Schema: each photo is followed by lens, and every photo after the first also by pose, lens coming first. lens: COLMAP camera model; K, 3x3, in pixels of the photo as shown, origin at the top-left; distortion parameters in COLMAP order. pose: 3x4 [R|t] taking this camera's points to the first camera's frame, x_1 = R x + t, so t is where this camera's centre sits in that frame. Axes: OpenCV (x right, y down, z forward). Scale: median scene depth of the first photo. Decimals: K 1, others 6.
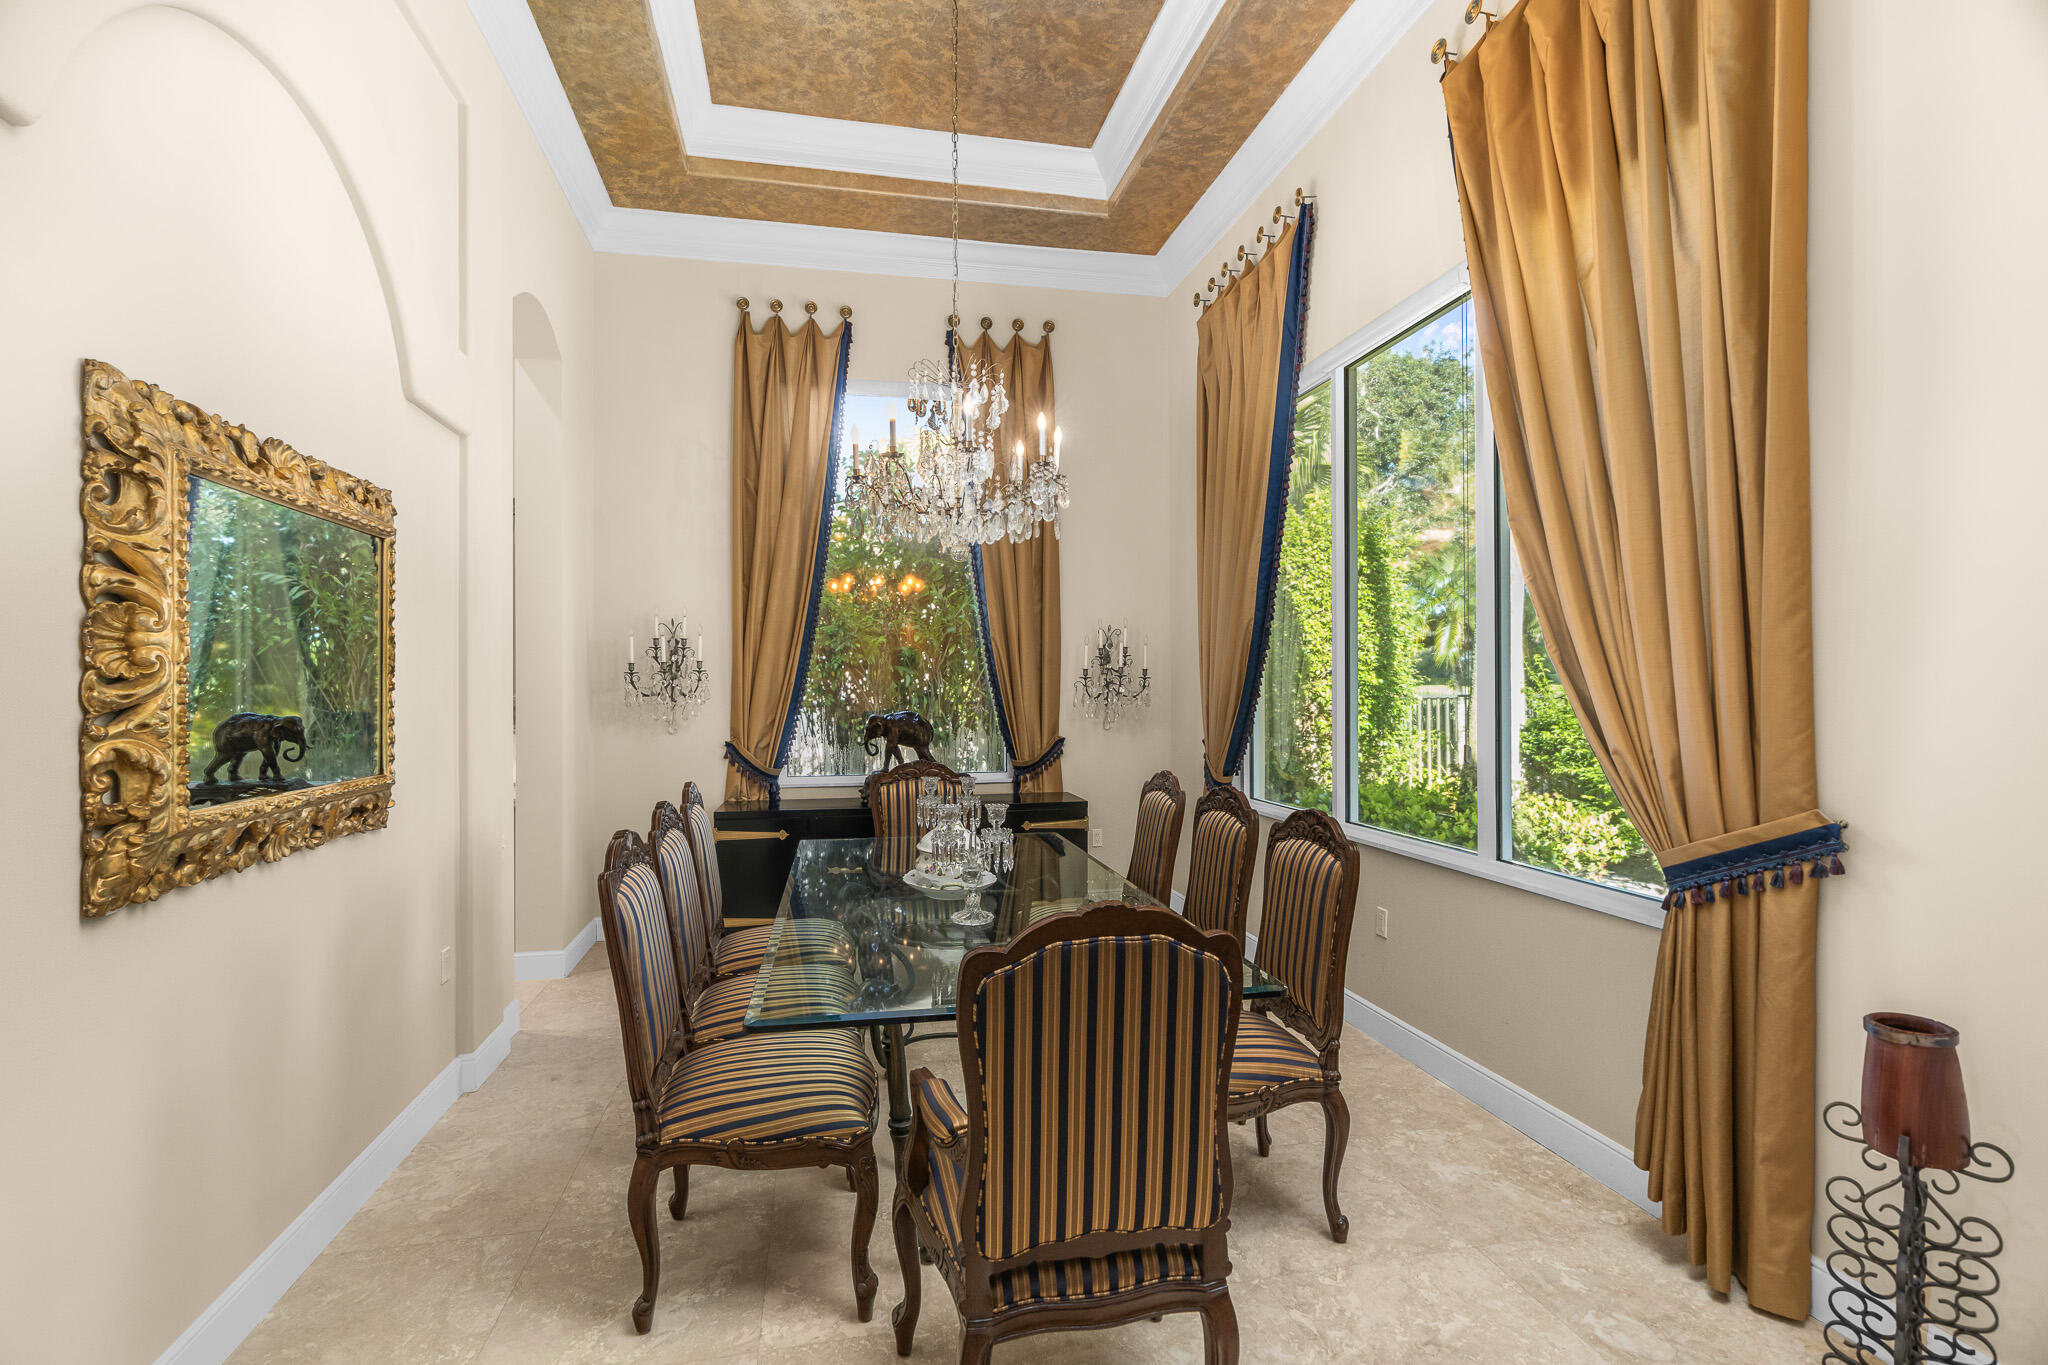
lens RADIAL K [[924.0, 0, 1019.5], [0, 924.0, 681.2], [0, 0, 1]] dist [-0.005807, 0.001329]
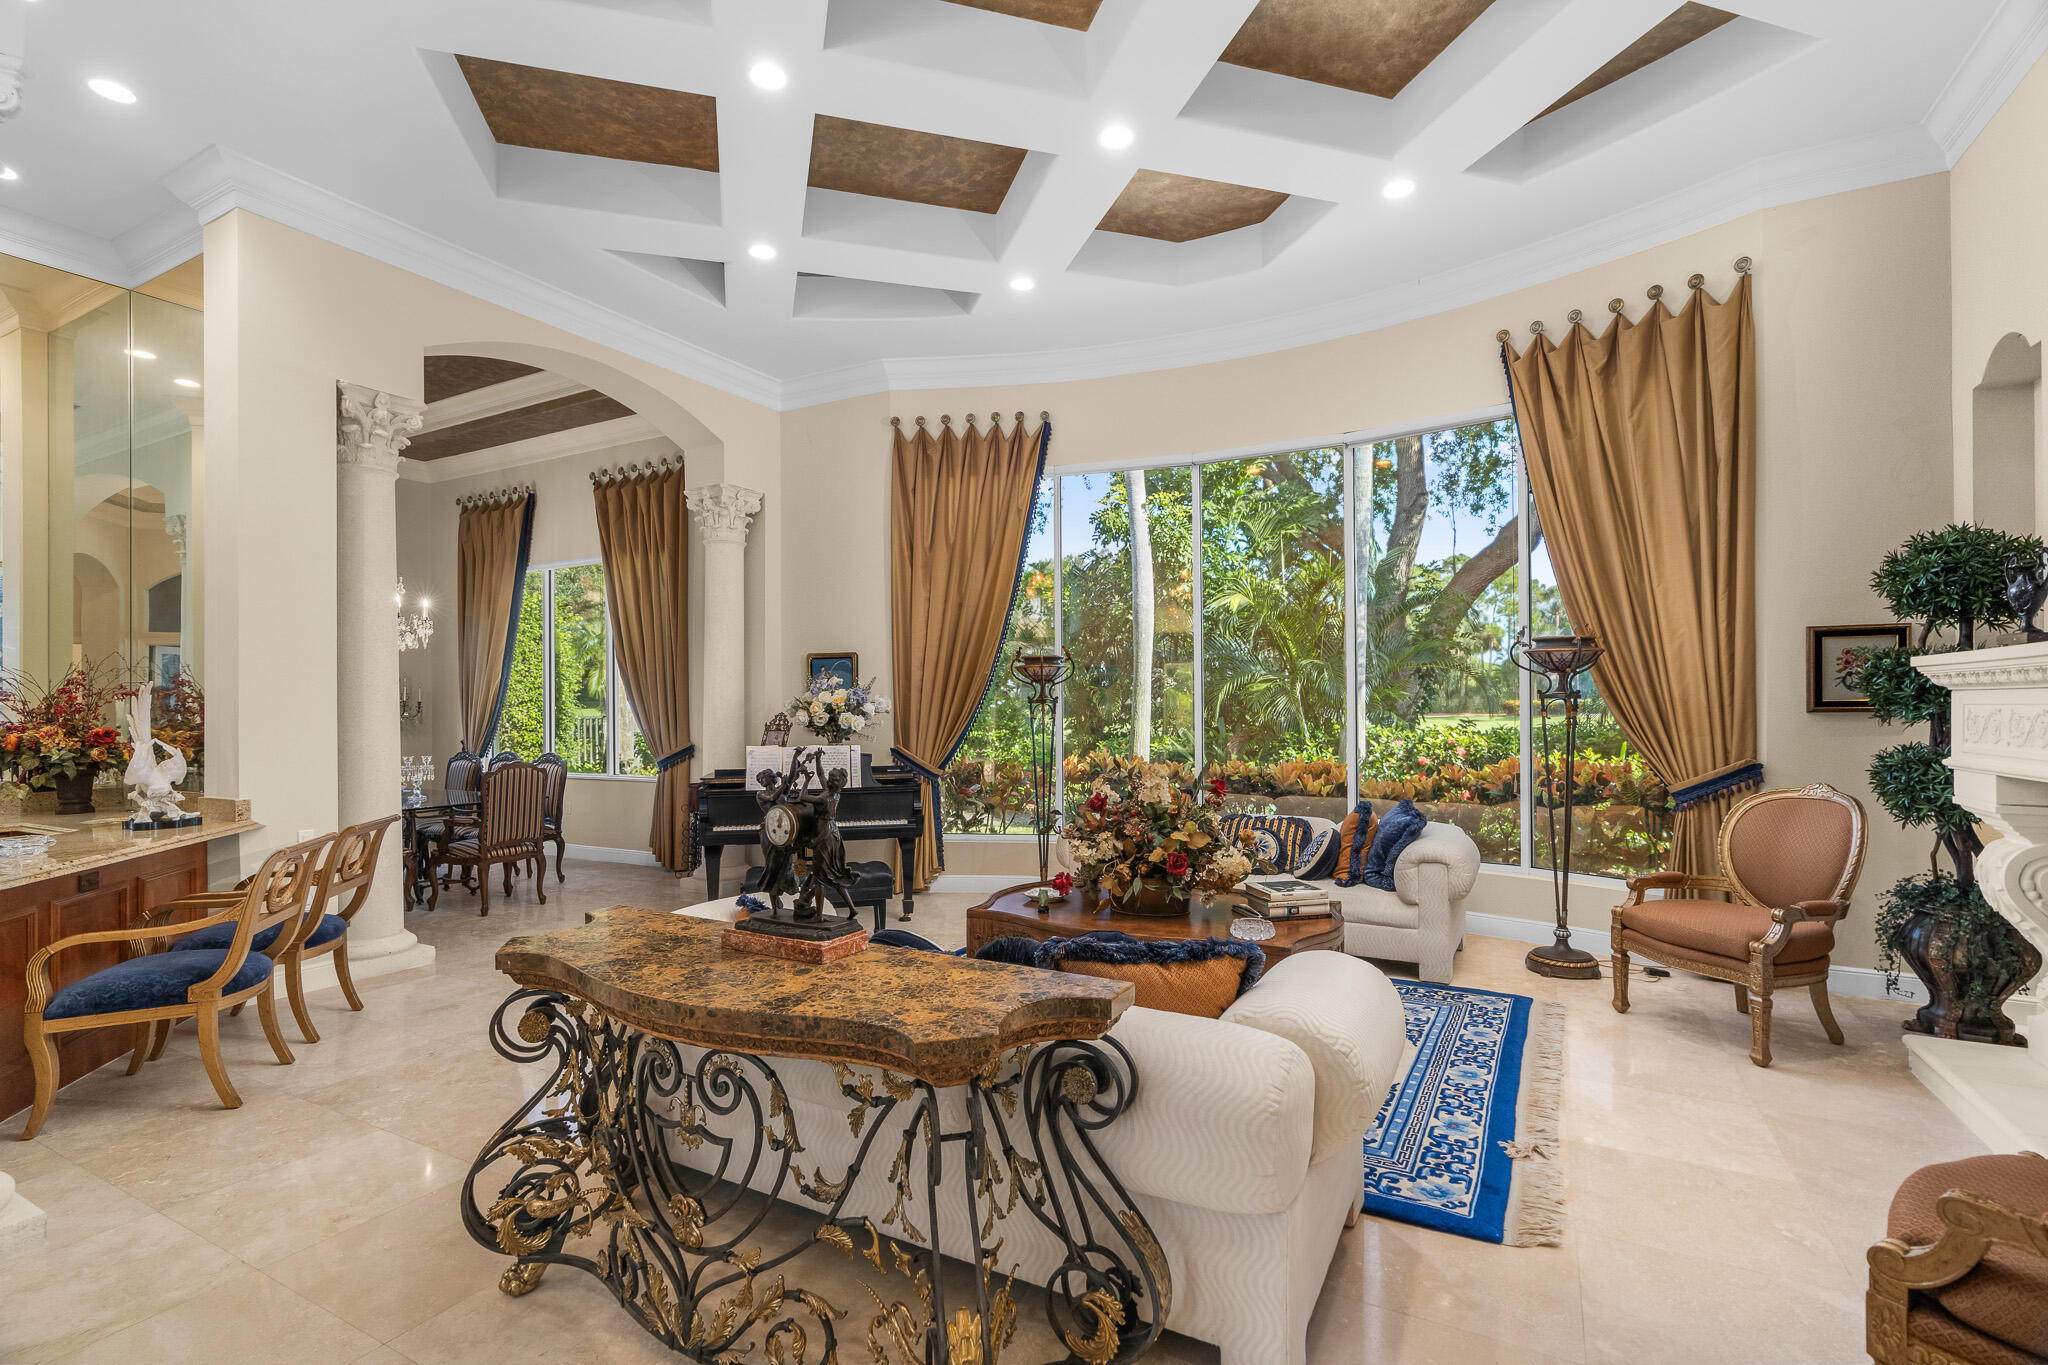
lens RADIAL K [[924.0, 0, 1019.5], [0, 924.0, 681.2], [0, 0, 1]] dist [-0.005807, 0.001329]
pose [[0.652245, 0.007075, 0.757975, -0.371665], [0.012552, 0.999719, -0.020132, -0.005580], [-0.757904, 0.022646, 0.651973, -0.819809]]
